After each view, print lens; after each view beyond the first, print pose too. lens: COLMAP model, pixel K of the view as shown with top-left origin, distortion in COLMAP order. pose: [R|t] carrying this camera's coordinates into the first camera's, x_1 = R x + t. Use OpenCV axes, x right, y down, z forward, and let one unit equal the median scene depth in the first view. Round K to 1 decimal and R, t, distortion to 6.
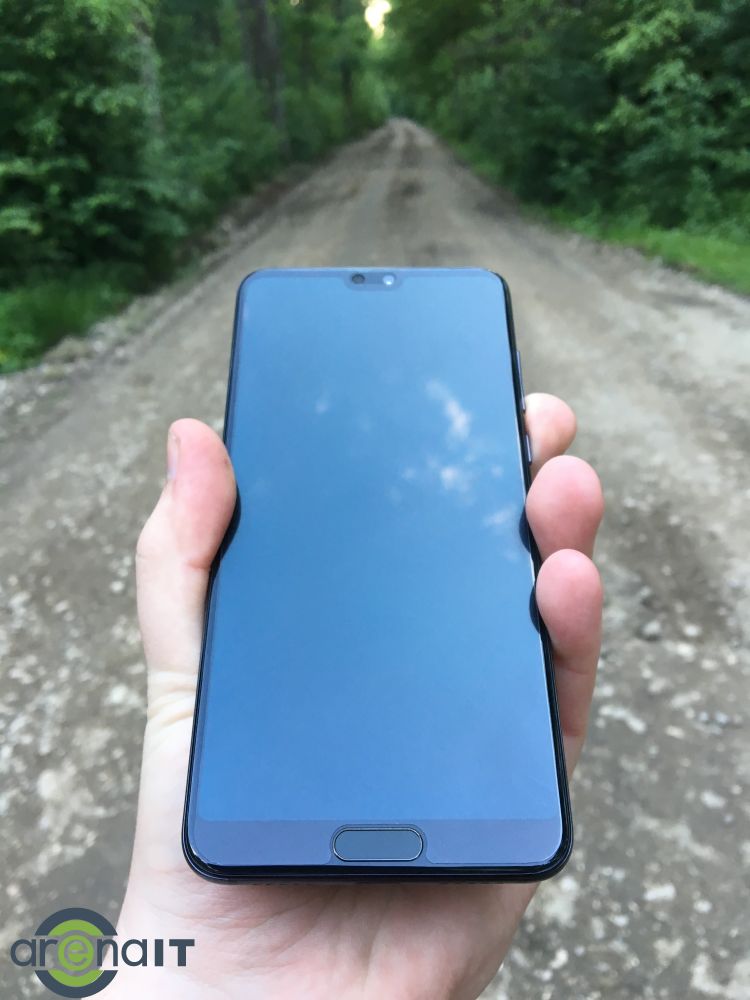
lens RADIAL K [[855.9, 0, 375.0], [0, 855.9, 500.0], [0, 0, 1]] dist [0.049430, -0.097698]
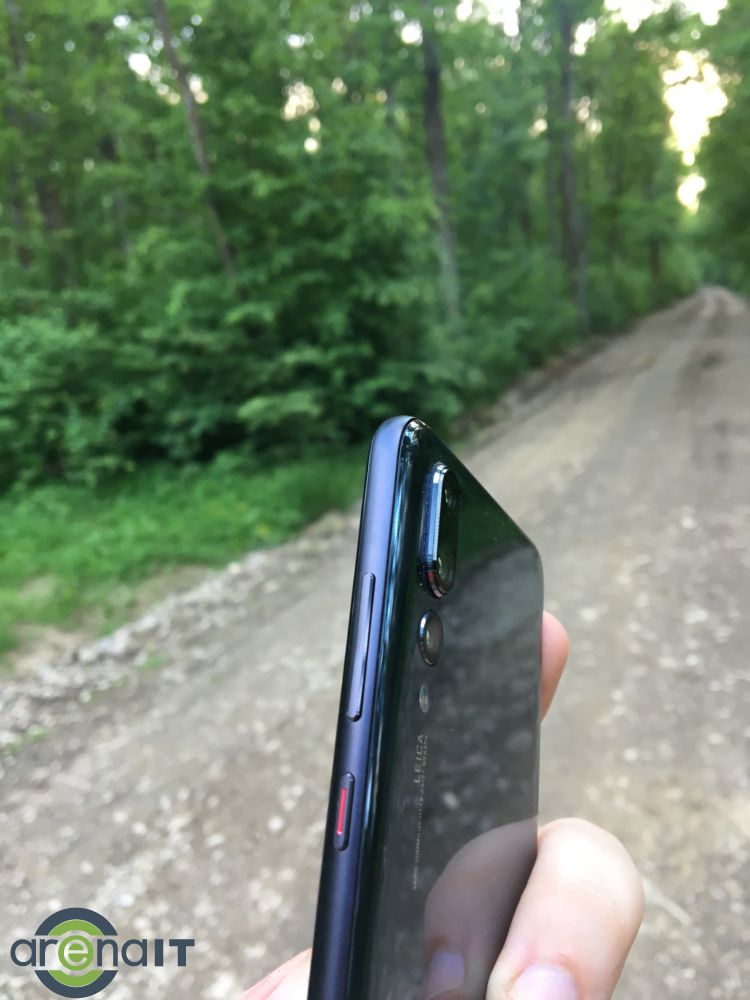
lens RADIAL K [[858.8, 0, 375.0], [0, 858.8, 500.0], [0, 0, 1]] dist [0.086515, -0.195228]
pose [[0.943118, 0.032262, -0.330888, 0.026482], [-0.092704, 0.981324, -0.168552, -0.027977], [0.319271, 0.189639, 0.928495, 0.044860]]
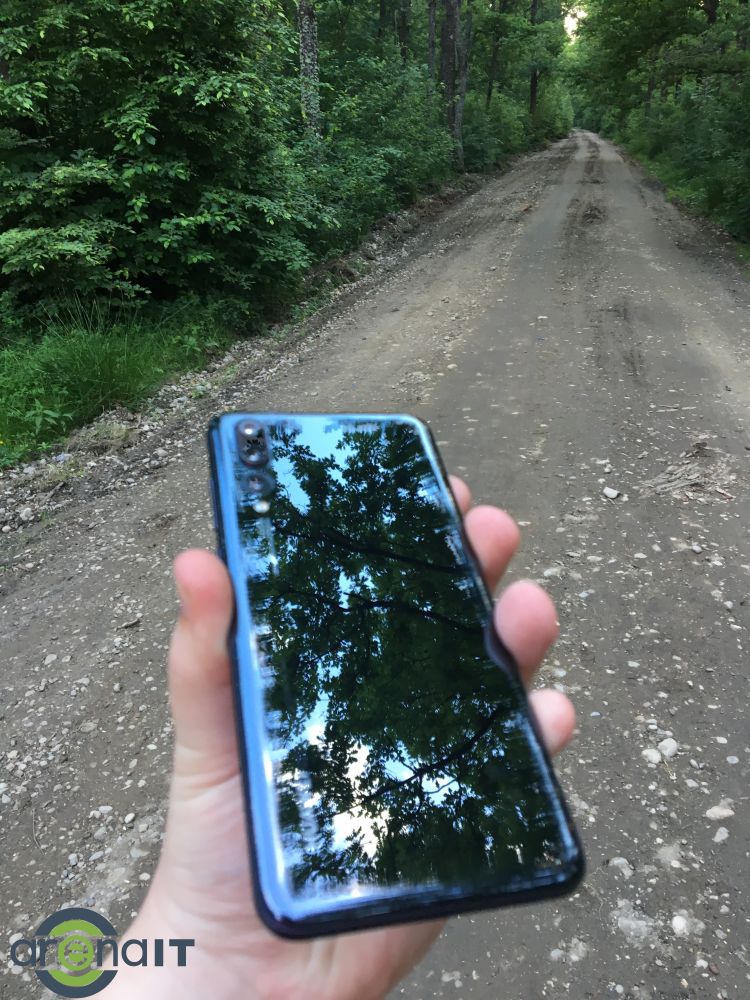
lens RADIAL K [[841.1, 0, 375.0], [0, 841.1, 500.0], [0, 0, 1]] dist [0.071967, -0.089780]
pose [[0.980070, 0.121519, -0.157146, -0.009628], [-0.121658, 0.992533, 0.008771, -0.113849], [0.157039, 0.010522, 0.987536, 0.250135]]
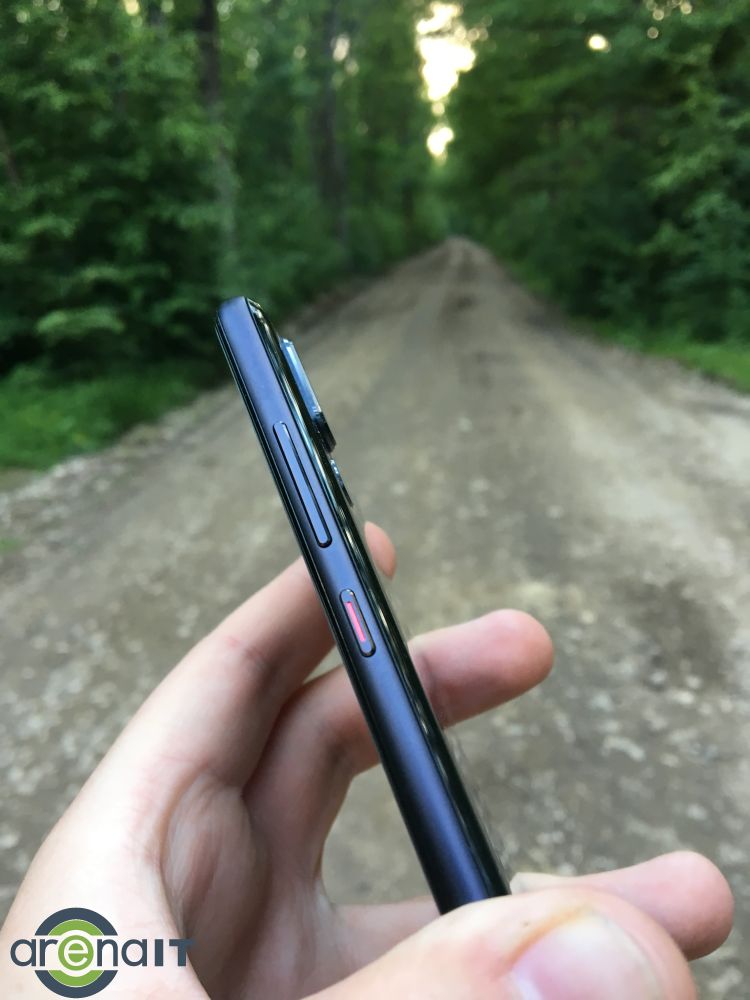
lens RADIAL K [[858.8, 0, 375.0], [0, 858.8, 500.0], [0, 0, 1]] dist [0.086515, -0.195228]
pose [[0.997678, 0.038271, -0.056336, 0.002168], [-0.044798, 0.991812, -0.119588, 0.017566], [0.051298, 0.121834, 0.991224, -0.042538]]
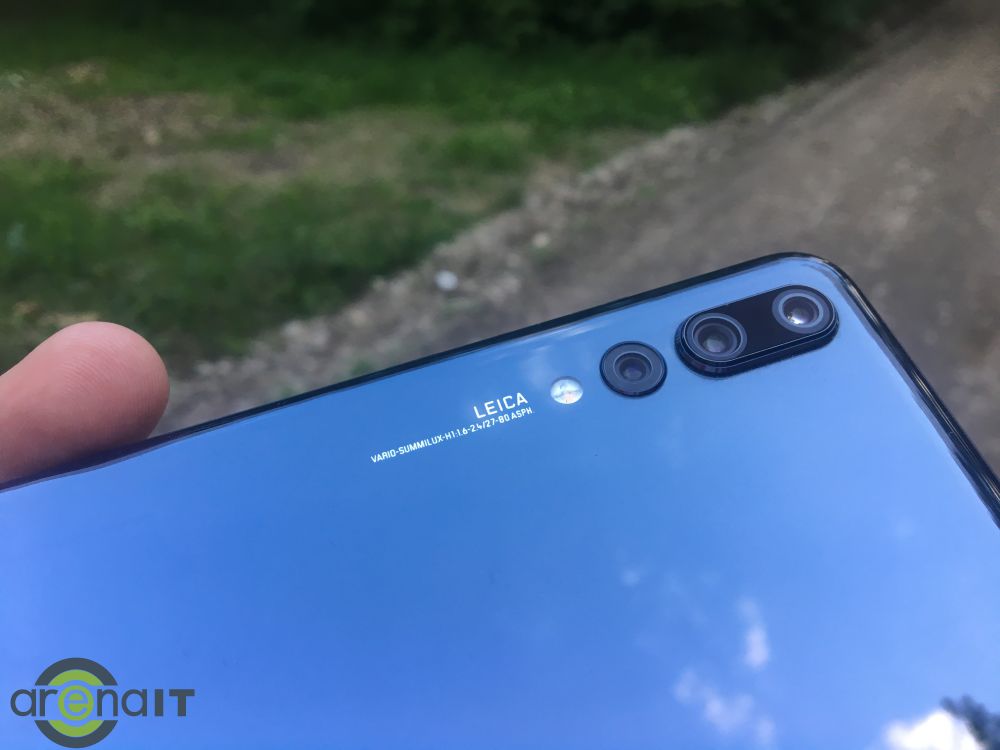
lens RADIAL K [[858.8, 0, 500.0], [0, 858.8, 375.0], [0, 0, 1]] dist [0.086515, -0.195228]
pose [[0.870625, 0.285801, -0.400411, -0.063884], [-0.254893, 0.958227, 0.129733, 0.061640], [0.420763, -0.010887, 0.907105, -0.112374]]
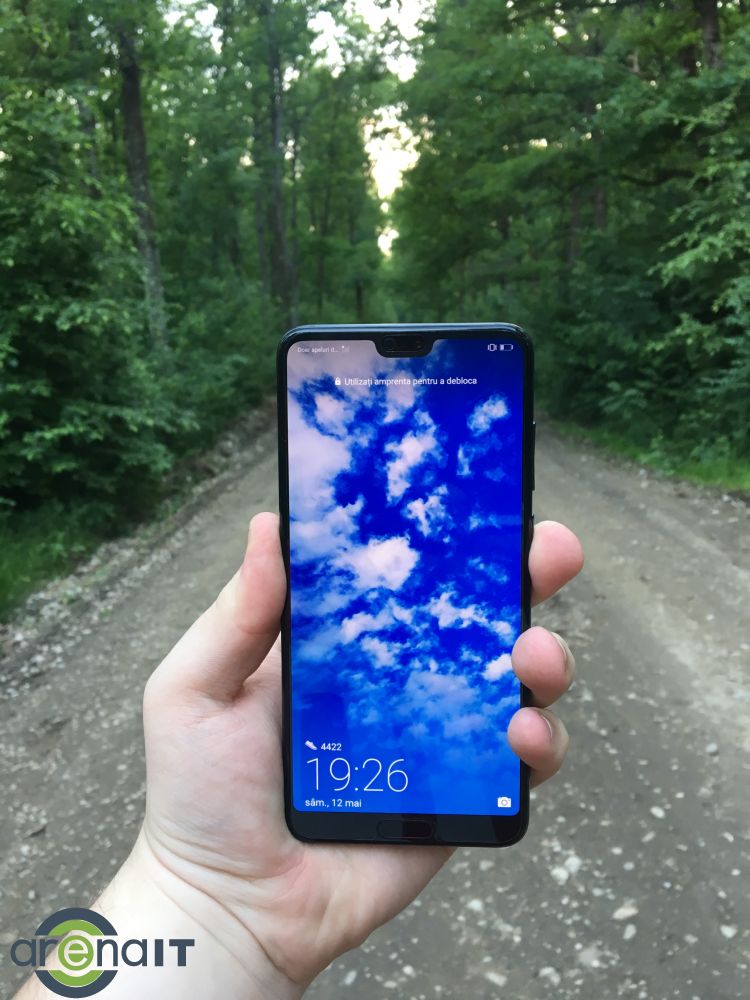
lens RADIAL K [[852.1, 0, 375.0], [0, 852.1, 500.0], [0, 0, 1]] dist [0.084034, -0.122281]
pose [[0.999933, 0.007152, -0.009097, -0.016937], [-0.008973, 0.975608, -0.219337, -0.104556], [0.007307, 0.219404, 0.975607, 0.217164]]
